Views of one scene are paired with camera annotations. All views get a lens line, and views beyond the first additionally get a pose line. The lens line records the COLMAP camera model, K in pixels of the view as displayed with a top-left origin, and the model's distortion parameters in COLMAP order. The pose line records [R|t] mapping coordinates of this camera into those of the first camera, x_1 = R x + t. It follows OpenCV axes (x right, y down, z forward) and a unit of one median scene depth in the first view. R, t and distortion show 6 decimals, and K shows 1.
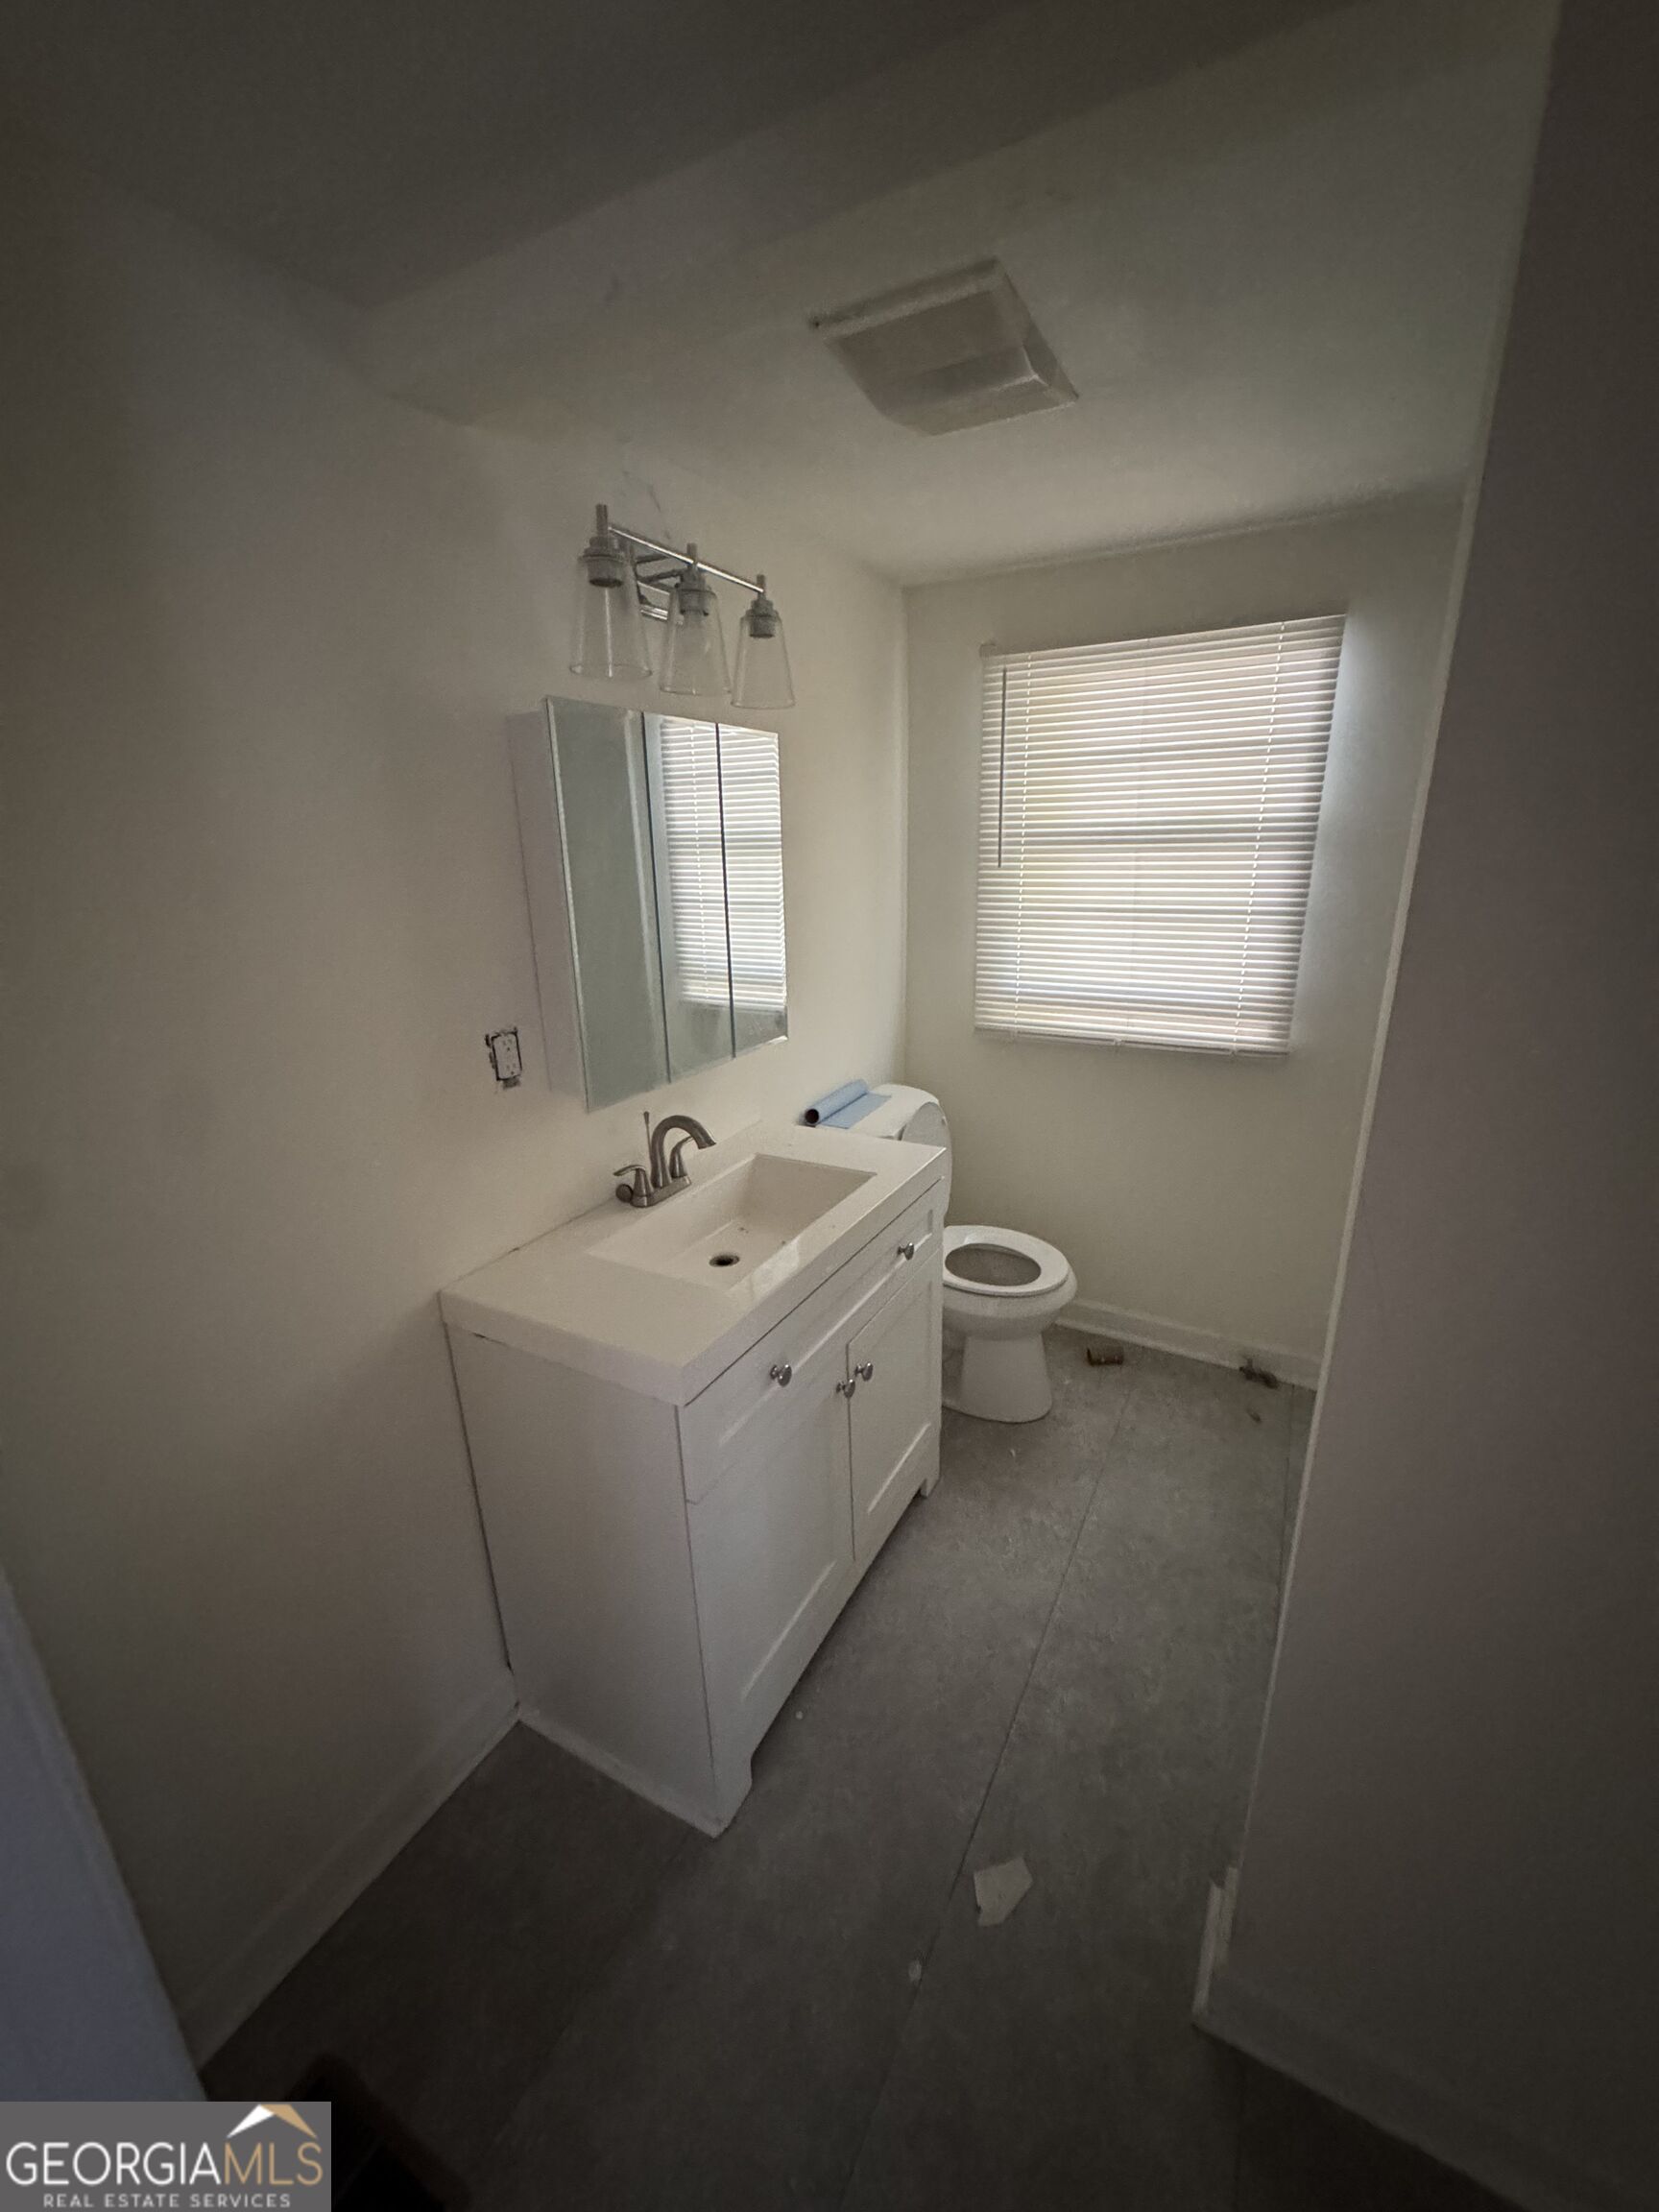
lens RADIAL K [[879.3, 0, 833.4], [0, 879.3, 1104.5], [0, 0, 1]] dist [-0.003934, 0.001004]
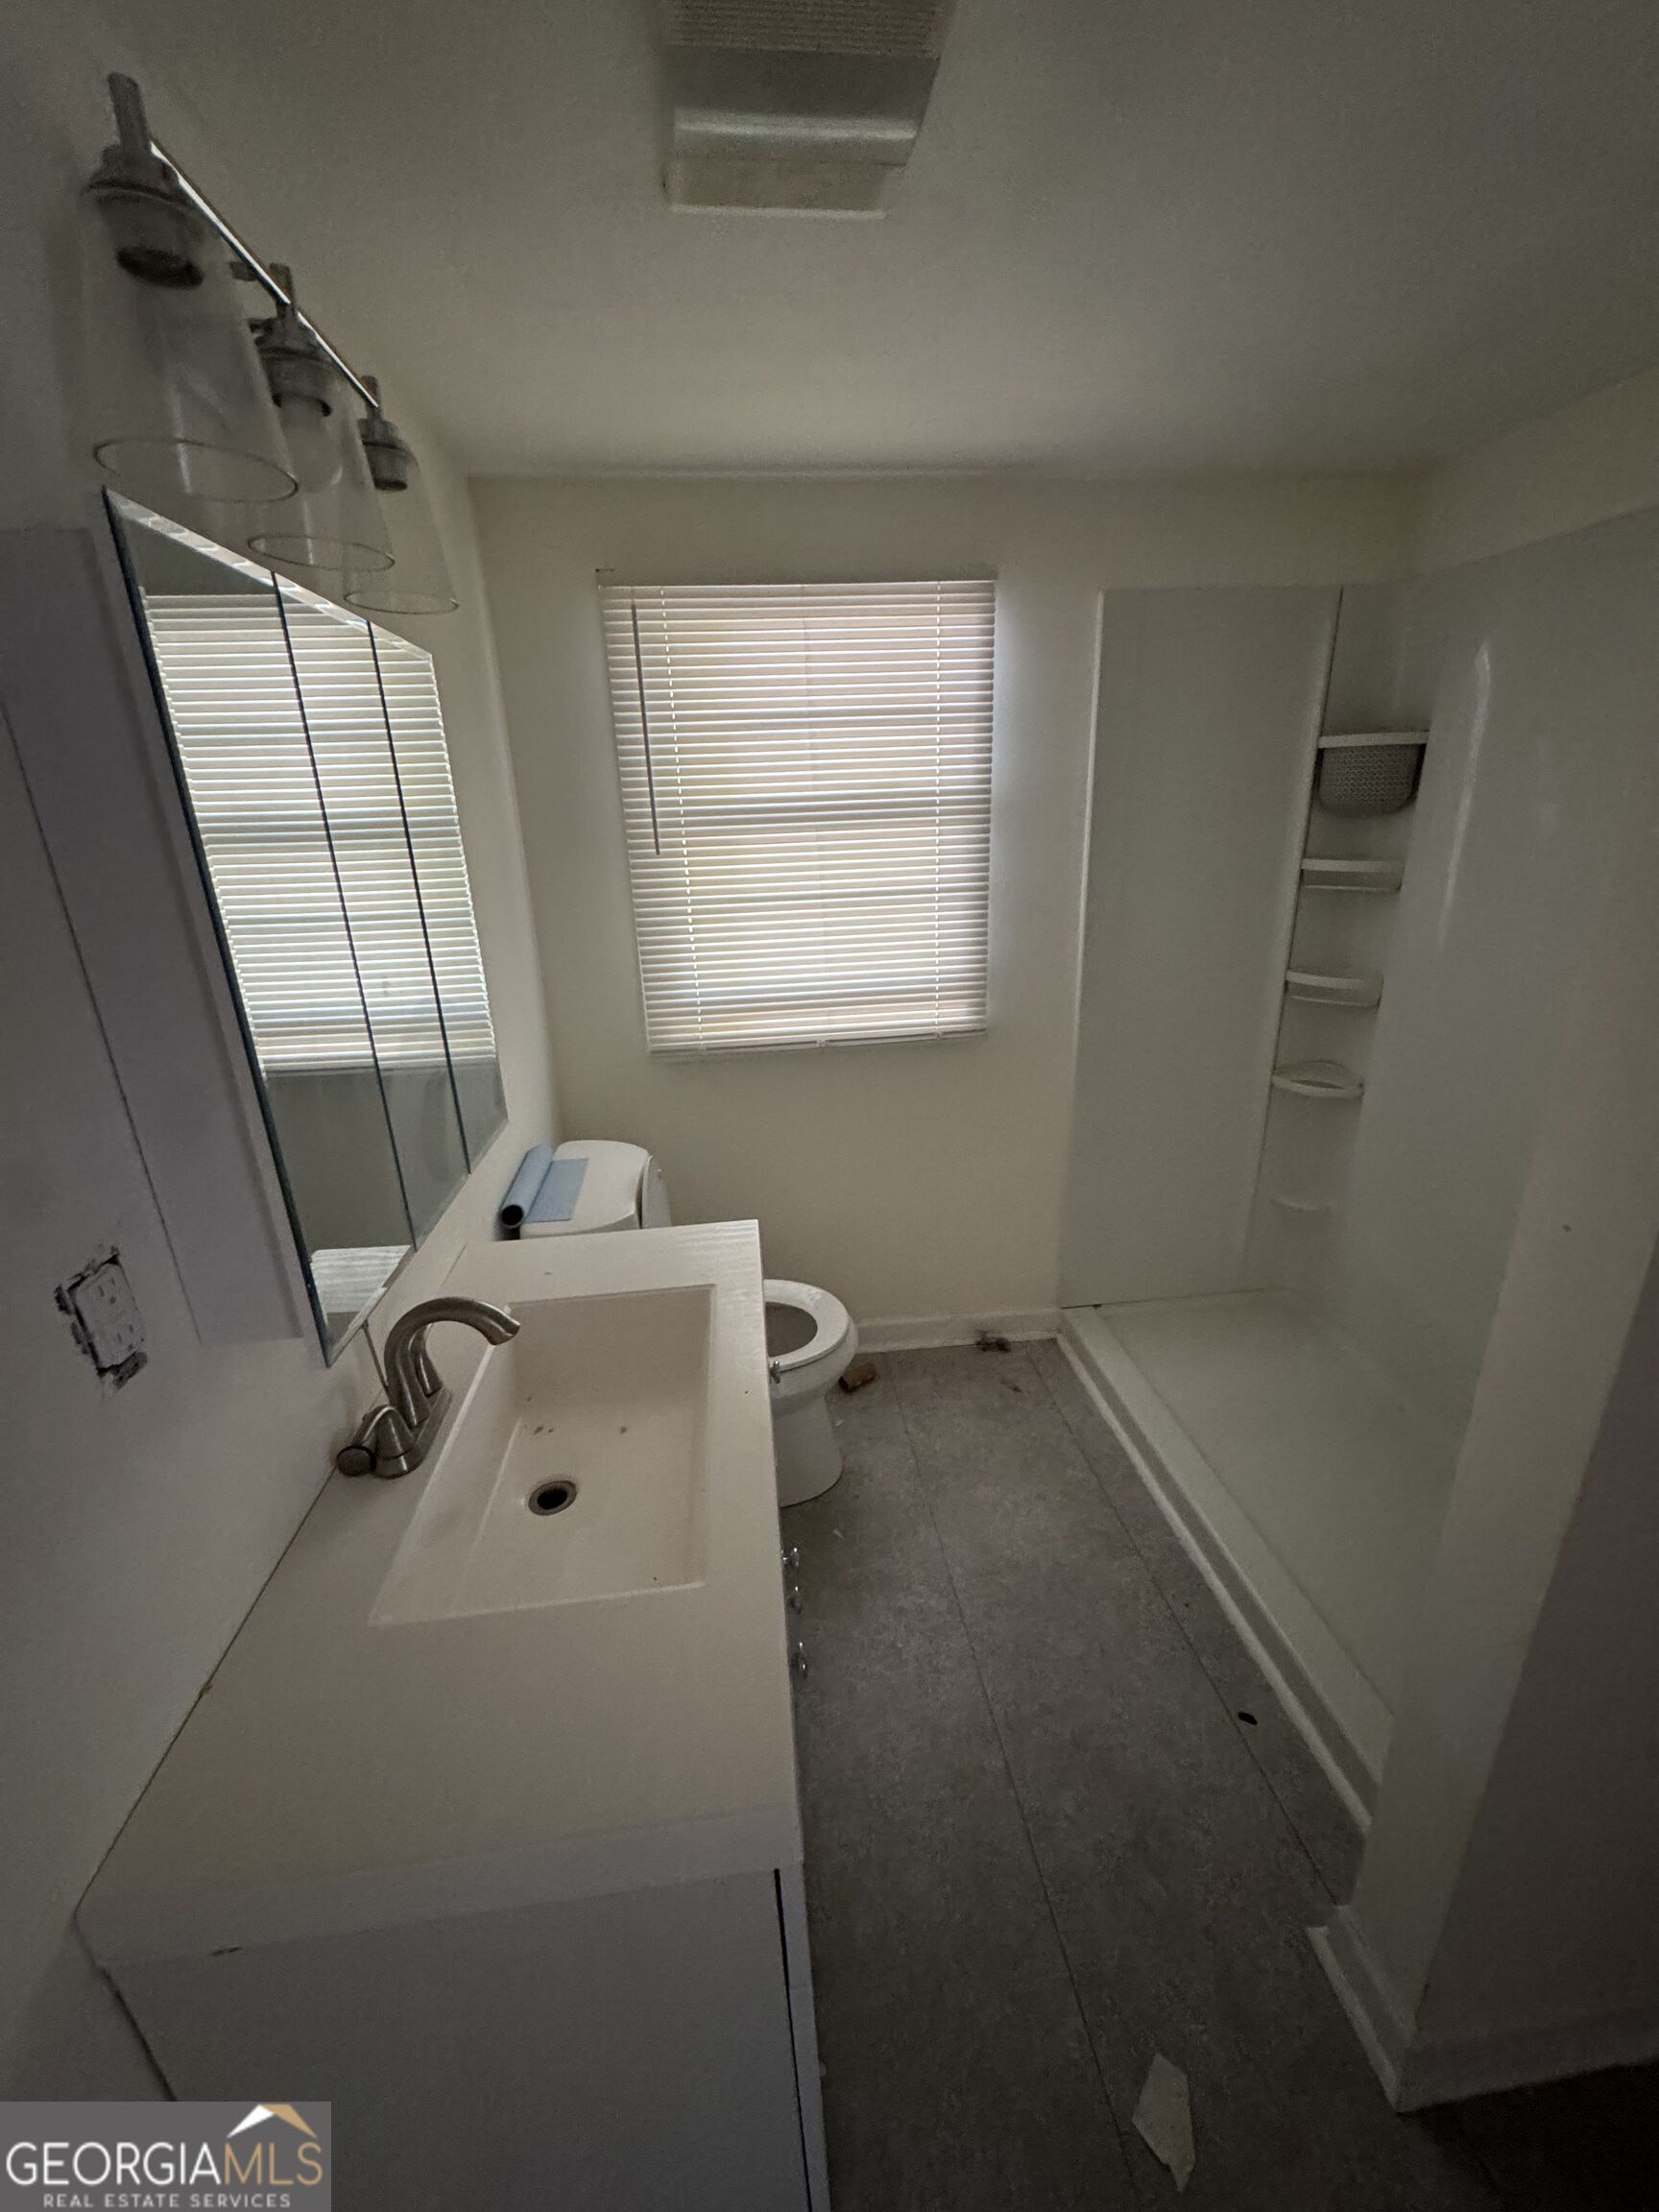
lens RADIAL K [[879.3, 0, 832.0], [0, 879.3, 1106.6], [0, 0, 1]] dist [-0.003934, 0.001004]
pose [[0.816747, -0.196458, 0.542521, -0.187841], [0.186797, 0.979643, 0.073531, -0.079534], [-0.545922, 0.041285, 0.836818, 0.269891]]
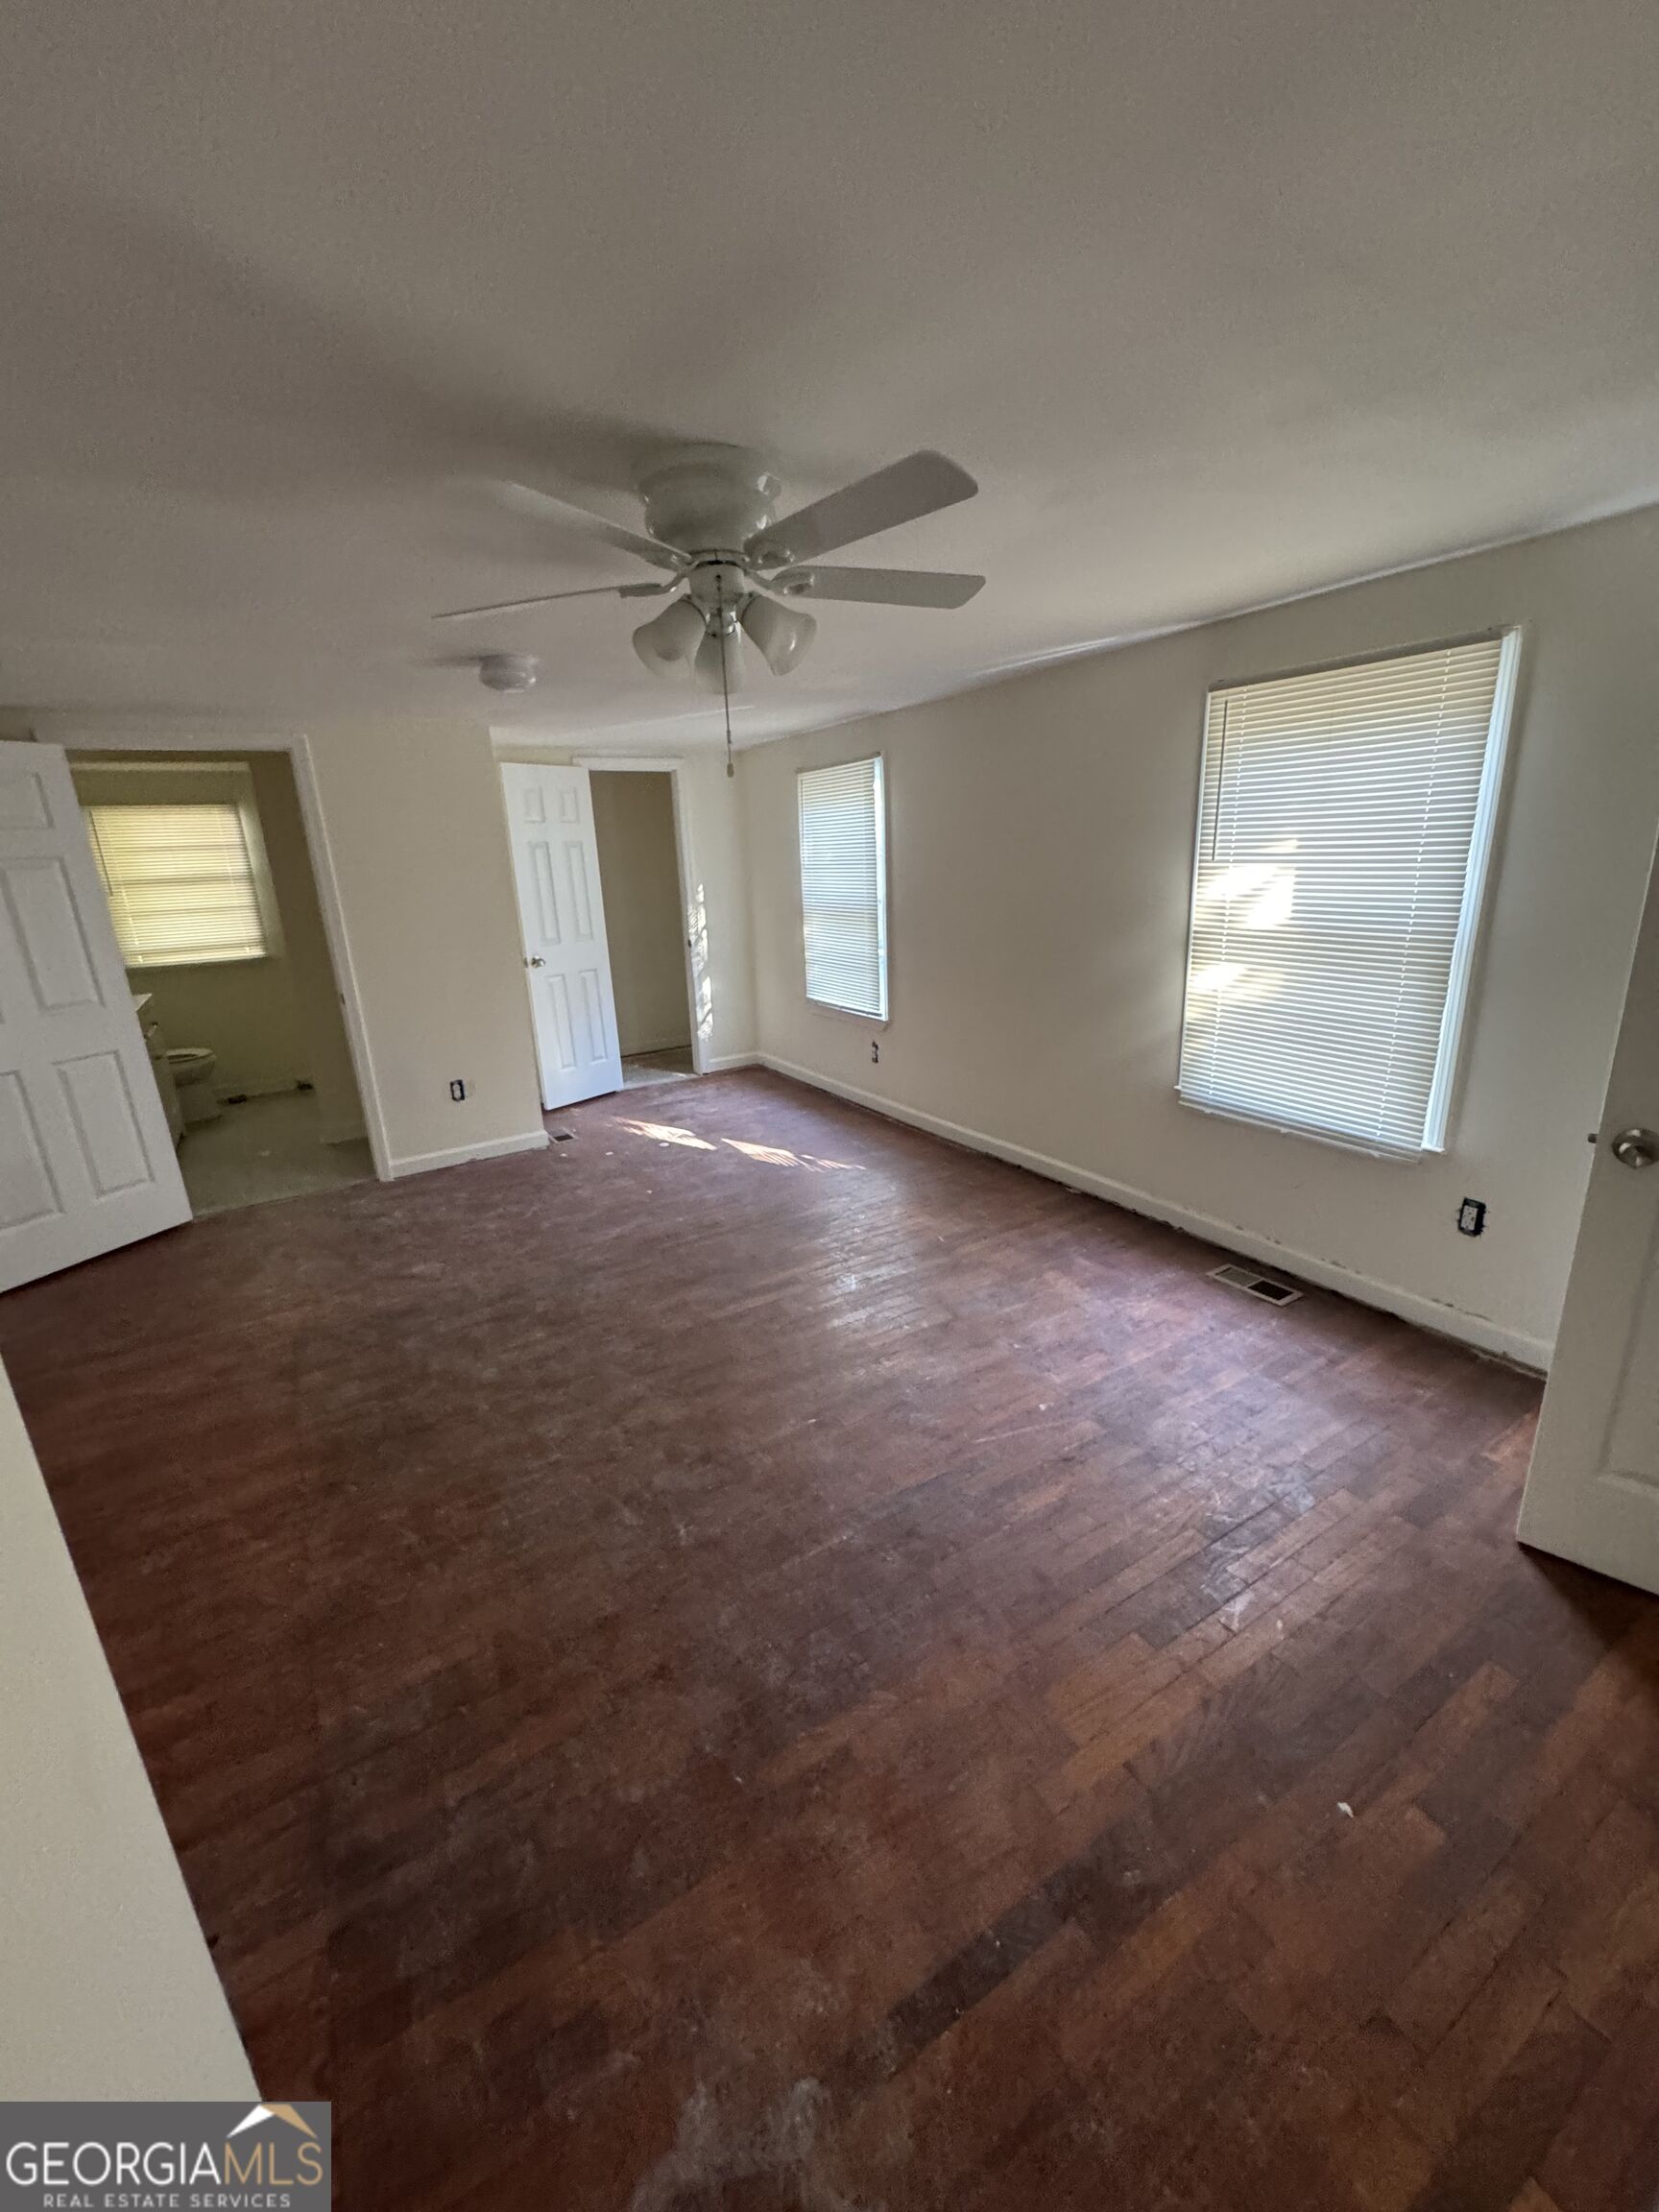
lens RADIAL K [[879.3, 0, 838.7], [0, 879.3, 1099.0], [0, 0, 1]] dist [-0.003934, 0.001004]
pose [[0.500190, -0.236800, 0.832908, -0.990440], [0.271117, 0.956346, 0.109079, 0.552148], [-0.822378, 0.171255, 0.542555, -1.881836]]
